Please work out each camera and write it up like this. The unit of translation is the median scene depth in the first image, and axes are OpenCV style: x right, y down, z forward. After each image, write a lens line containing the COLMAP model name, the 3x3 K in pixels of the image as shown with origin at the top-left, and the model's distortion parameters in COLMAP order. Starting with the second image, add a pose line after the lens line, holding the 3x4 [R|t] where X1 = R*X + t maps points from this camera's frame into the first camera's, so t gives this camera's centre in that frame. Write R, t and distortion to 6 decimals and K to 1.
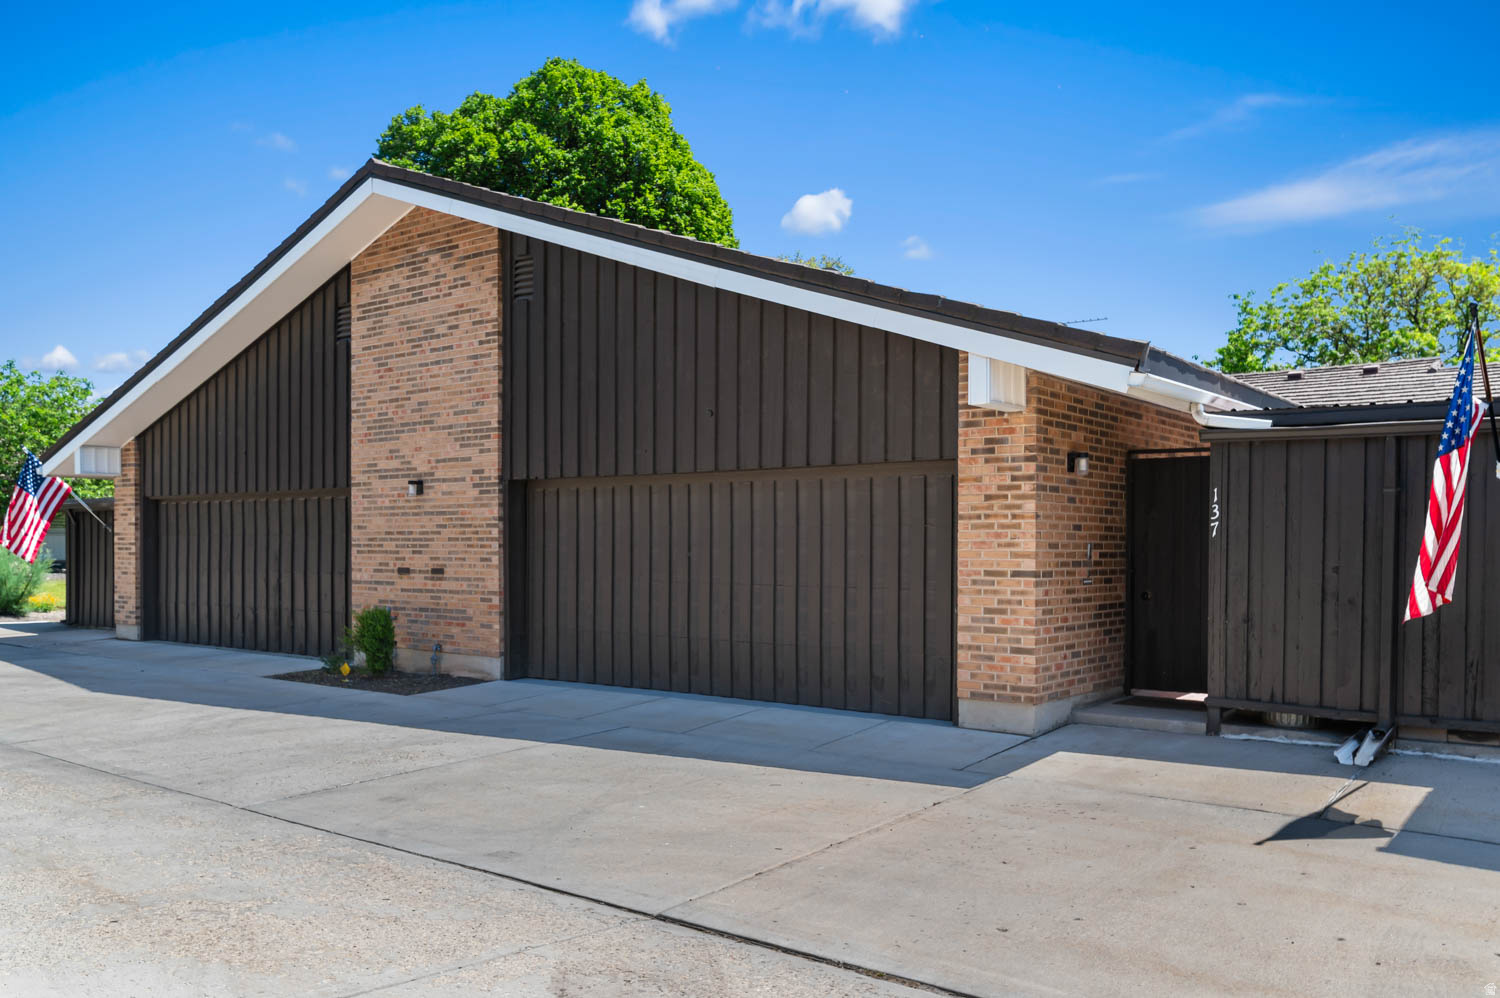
lens RADIAL K [[1184.7, 0, 749.6], [0, 1184.7, 494.8], [0, 0, 1]] dist [-0.002884, 0.000767]
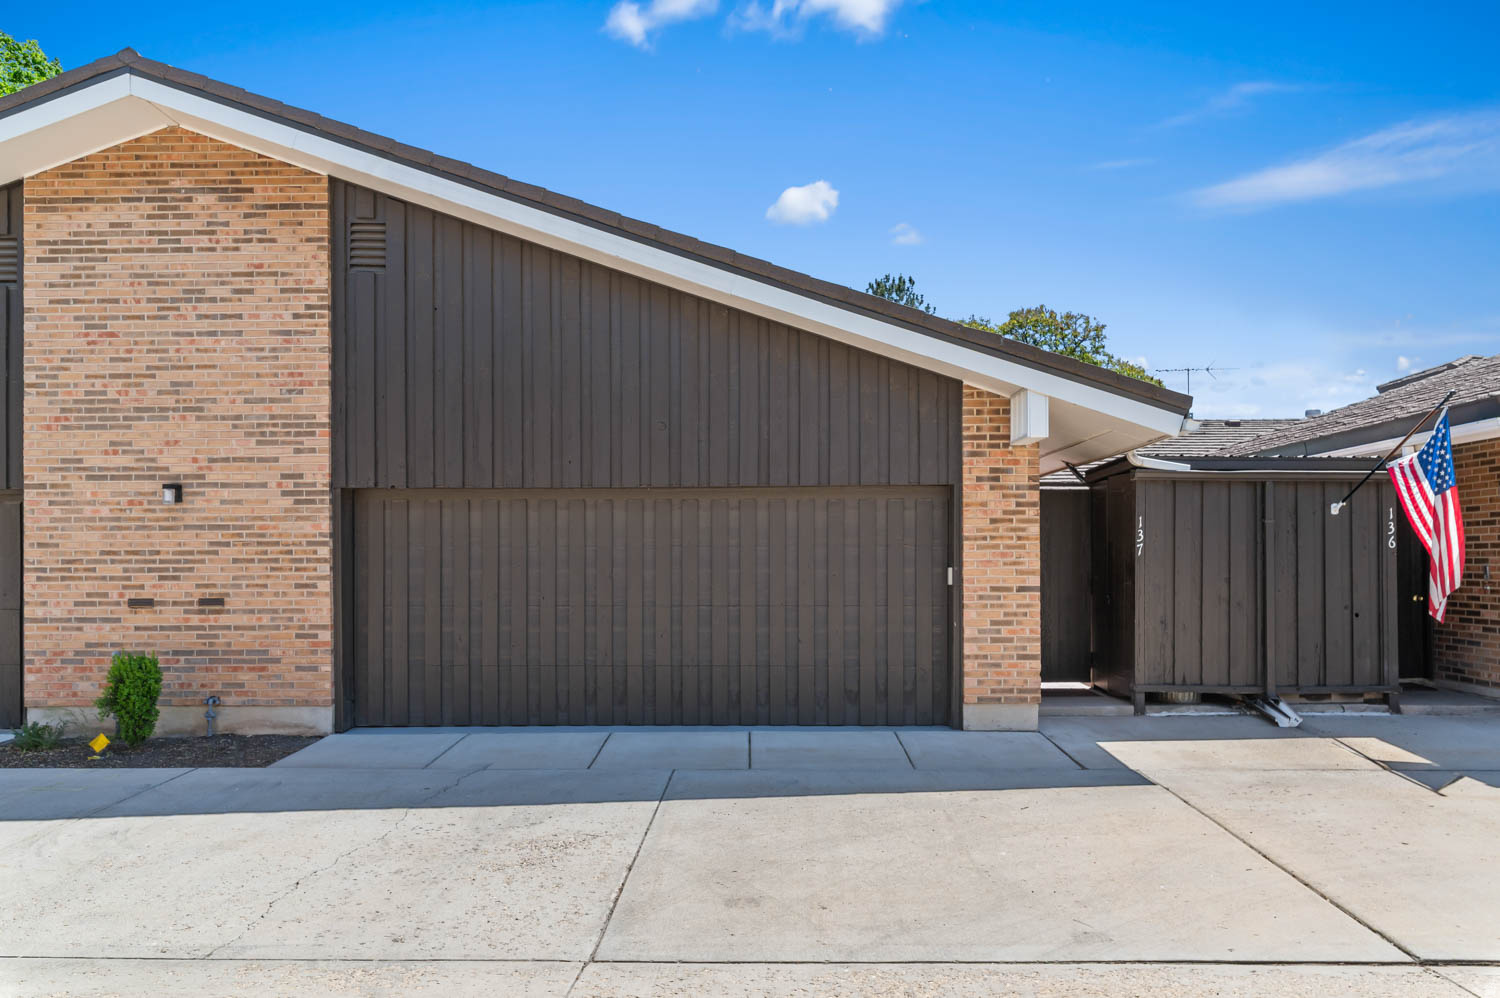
lens RADIAL K [[1018.6, 0, 749.9], [0, 1018.6, 511.4], [0, 0, 1]] dist [-0.000136, -0.001544]
pose [[0.801307, 0.021709, 0.597859, -0.395013], [-0.019114, 0.999760, -0.010684, 0.005663], [-0.597947, -0.002867, 0.801530, 0.264051]]
